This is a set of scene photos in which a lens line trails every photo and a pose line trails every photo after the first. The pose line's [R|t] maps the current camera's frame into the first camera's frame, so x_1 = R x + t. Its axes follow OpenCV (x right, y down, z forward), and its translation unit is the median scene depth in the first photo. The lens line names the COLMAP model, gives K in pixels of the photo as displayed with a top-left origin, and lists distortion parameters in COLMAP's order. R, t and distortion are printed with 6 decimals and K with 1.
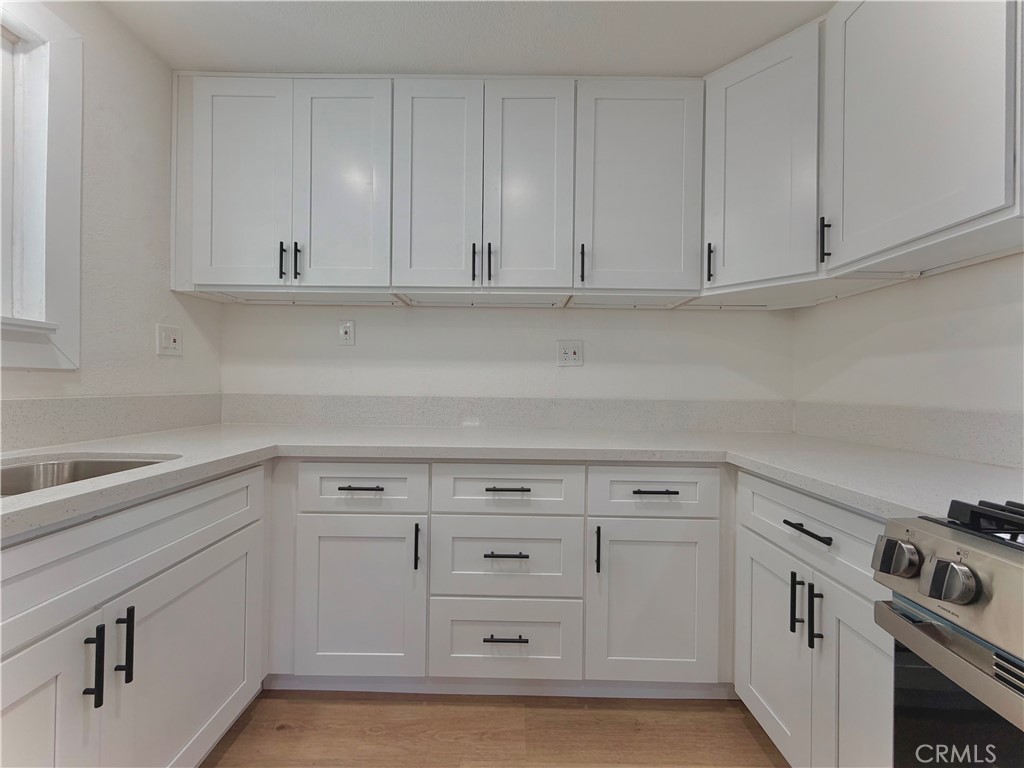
lens RADIAL K [[408.8, 0, 508.6], [0, 408.8, 383.2], [0, 0, 1]] dist [0.000240, -0.000047]
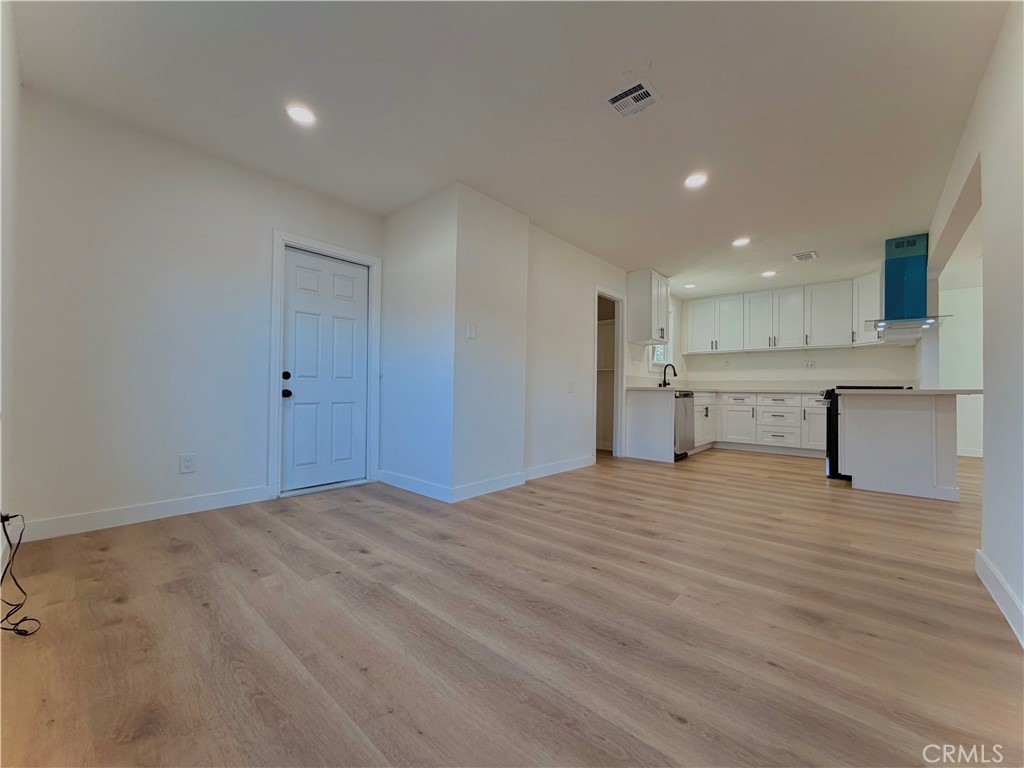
lens RADIAL K [[408.8, 0, 508.6], [0, 408.8, 383.2], [0, 0, 1]] dist [0.000240, -0.000047]
pose [[0.751525, -0.011857, -0.659598, 0.675605], [-0.003566, 0.999751, -0.022035, 0.189663], [0.659695, 0.018912, 0.751295, -3.894780]]
